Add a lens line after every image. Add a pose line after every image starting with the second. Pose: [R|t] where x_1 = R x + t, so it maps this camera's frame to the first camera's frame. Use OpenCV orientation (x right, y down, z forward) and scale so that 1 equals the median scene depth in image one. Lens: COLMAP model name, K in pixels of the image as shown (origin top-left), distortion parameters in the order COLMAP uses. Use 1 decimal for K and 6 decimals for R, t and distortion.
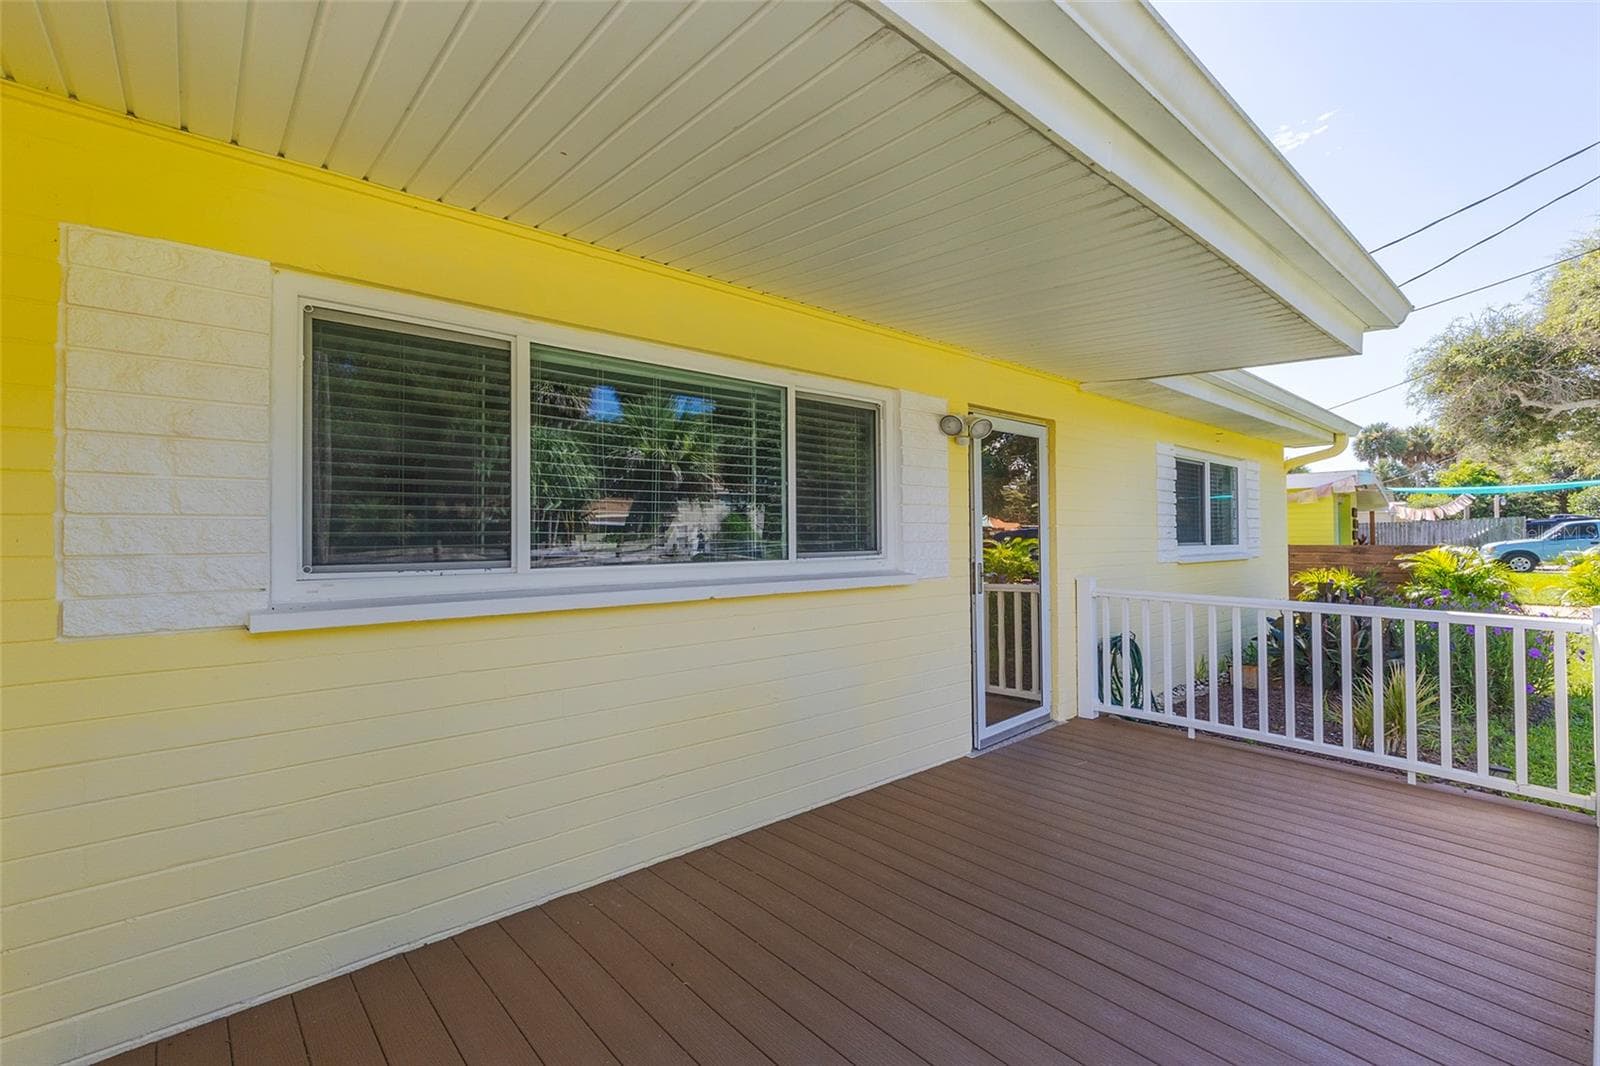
lens RADIAL K [[809.9, 0, 795.9], [0, 809.9, 524.3], [0, 0, 1]] dist [-0.000974, -0.000634]
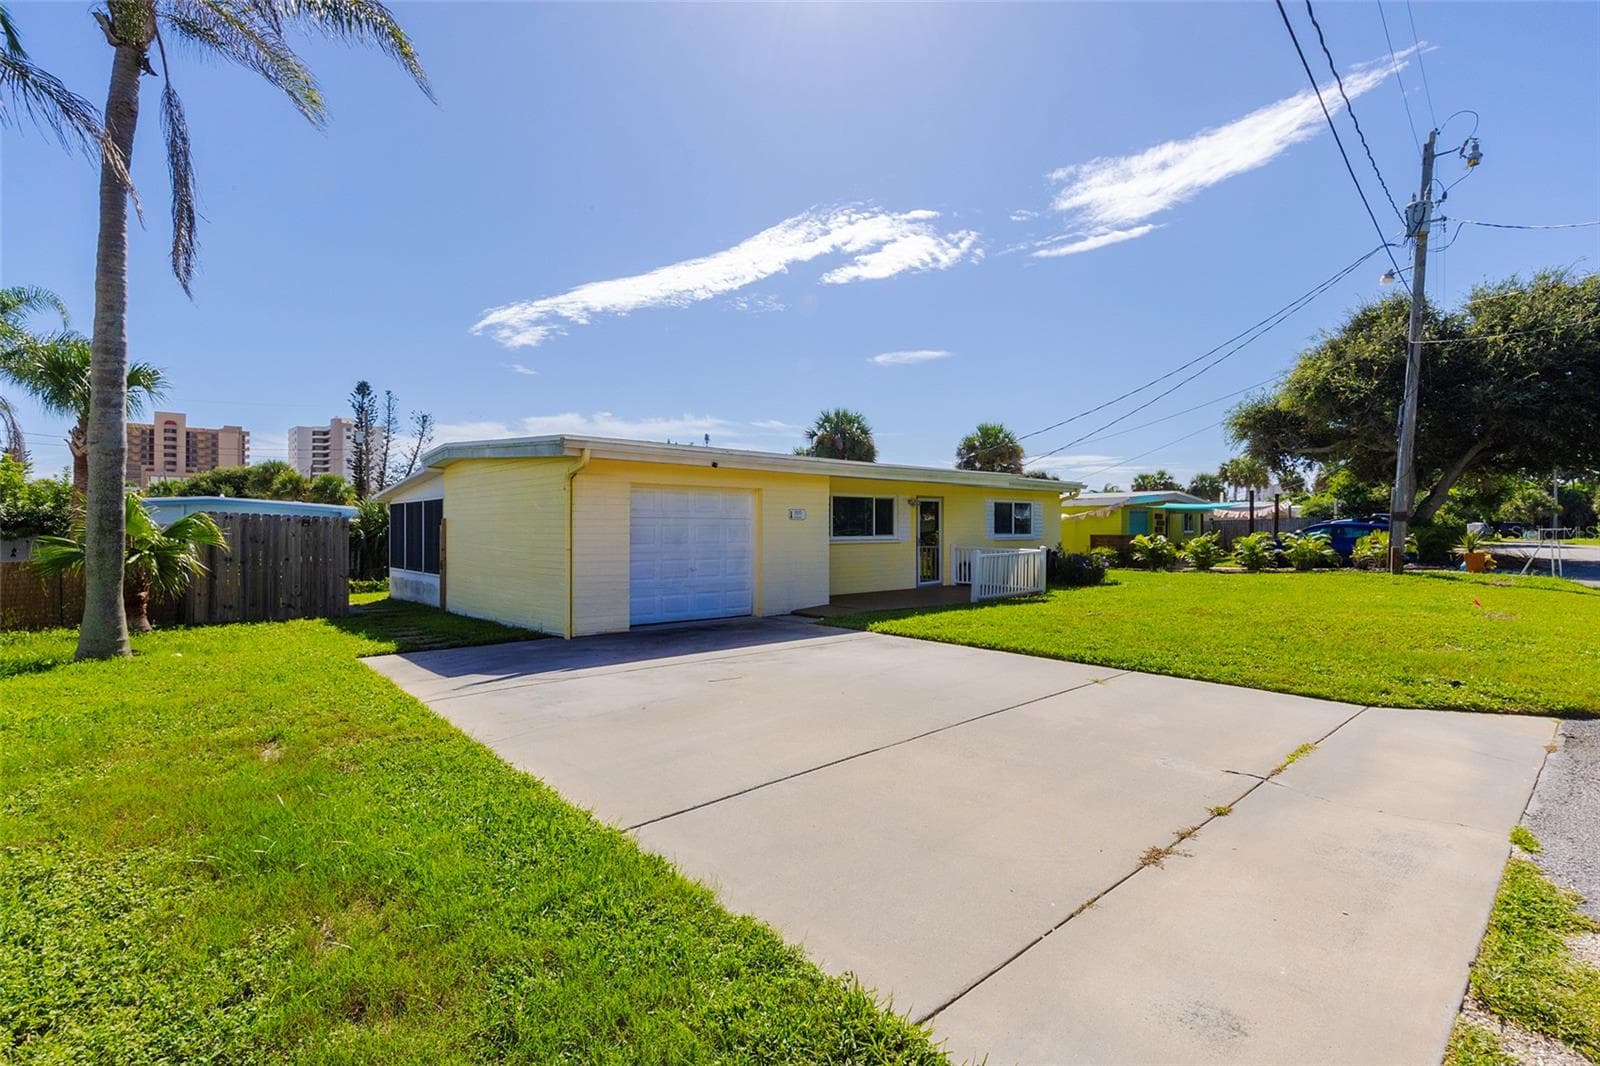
lens RADIAL K [[756.9, 0, 800.5], [0, 756.9, 507.9], [0, 0, 1]] dist [0.021638, -0.011090]
pose [[0.999902, 0.011089, 0.008542, -0.348646], [-0.011062, 0.999934, -0.003179, -0.070733], [-0.008577, 0.003084, 0.999958, -2.465126]]
